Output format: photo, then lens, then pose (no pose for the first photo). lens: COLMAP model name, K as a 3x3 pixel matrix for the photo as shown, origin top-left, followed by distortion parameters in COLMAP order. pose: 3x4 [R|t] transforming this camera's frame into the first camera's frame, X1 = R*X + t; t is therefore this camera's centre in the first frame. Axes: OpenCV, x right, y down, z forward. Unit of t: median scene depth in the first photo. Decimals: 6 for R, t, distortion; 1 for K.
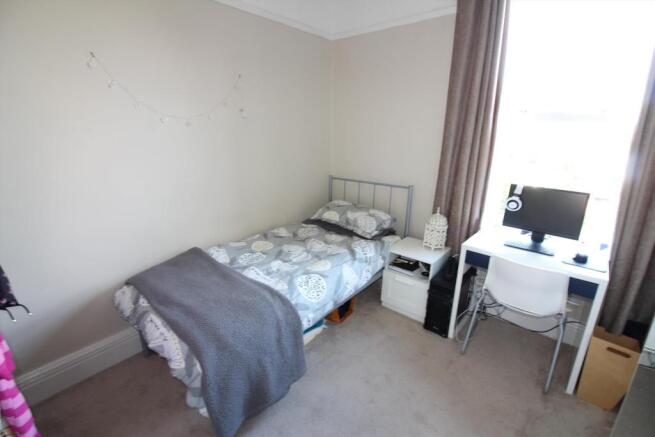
lens RADIAL K [[306.4, 0, 326.3], [0, 306.4, 218.8], [0, 0, 1]] dist [-0.006653, -0.008155]
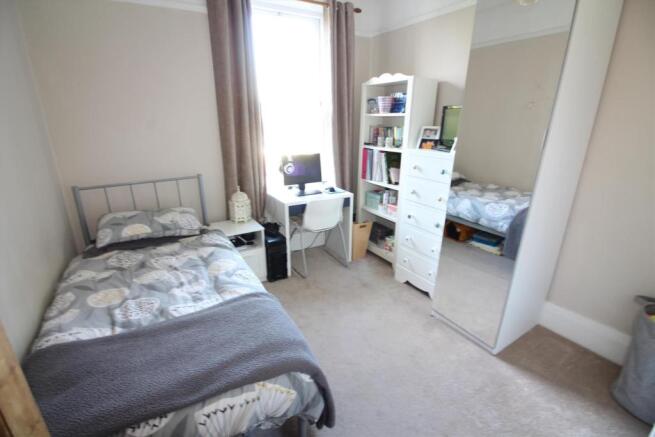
lens RADIAL K [[306.4, 0, 326.7], [0, 306.4, 218.9], [0, 0, 1]] dist [-0.006653, -0.008155]
pose [[0.299463, -0.305094, 0.904013, -0.604164], [0.281913, 0.933485, 0.221654, -0.081098], [-0.911508, 0.188476, 0.365554, 0.289789]]
